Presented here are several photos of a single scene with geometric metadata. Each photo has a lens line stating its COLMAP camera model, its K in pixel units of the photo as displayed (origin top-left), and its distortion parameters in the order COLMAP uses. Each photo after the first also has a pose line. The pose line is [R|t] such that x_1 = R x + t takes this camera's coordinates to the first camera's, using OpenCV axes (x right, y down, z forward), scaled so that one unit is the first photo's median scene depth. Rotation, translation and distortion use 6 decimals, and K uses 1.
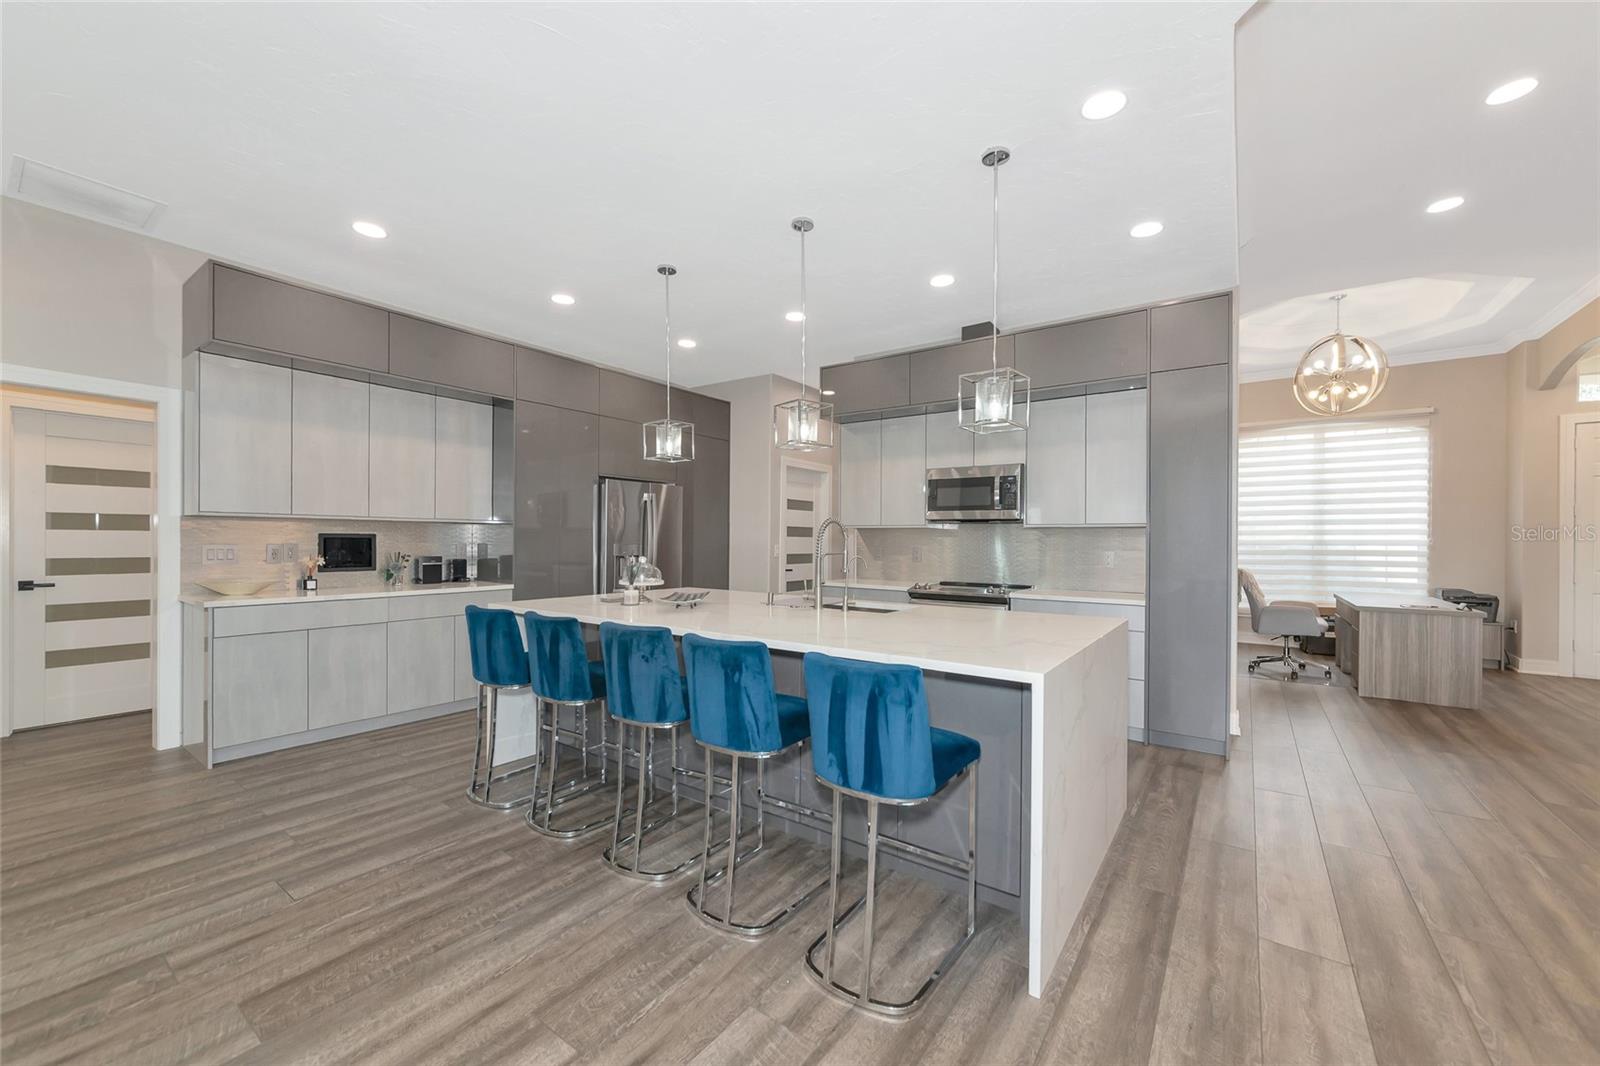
lens RADIAL K [[624.6, 0, 800.0], [0, 624.6, 533.0], [0, 0, 1]] dist [0.000137, -0.000270]
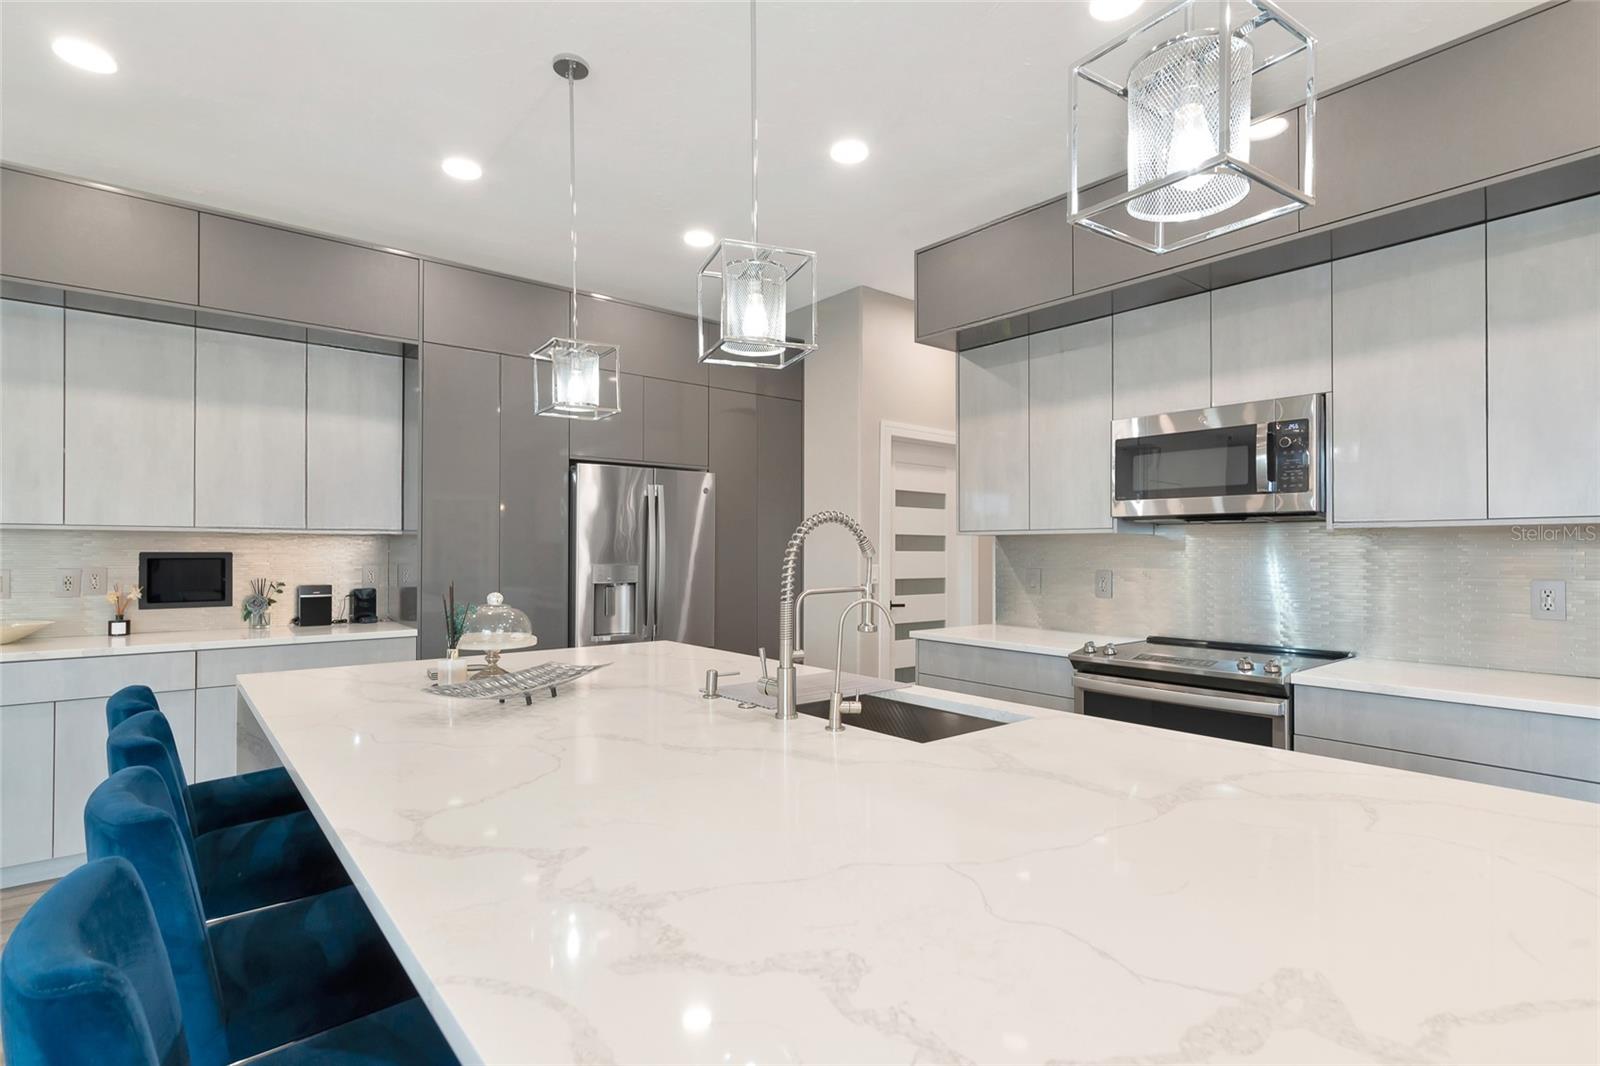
lens RADIAL K [[778.1, 0, 792.8], [0, 778.1, 547.7], [0, 0, 1]] dist [-0.002693, -0.000589]
pose [[0.961641, -0.007806, -0.274200, 0.133440], [0.008889, 0.999957, 0.002706, -0.000443], [0.274167, -0.005040, 0.961669, 0.332843]]
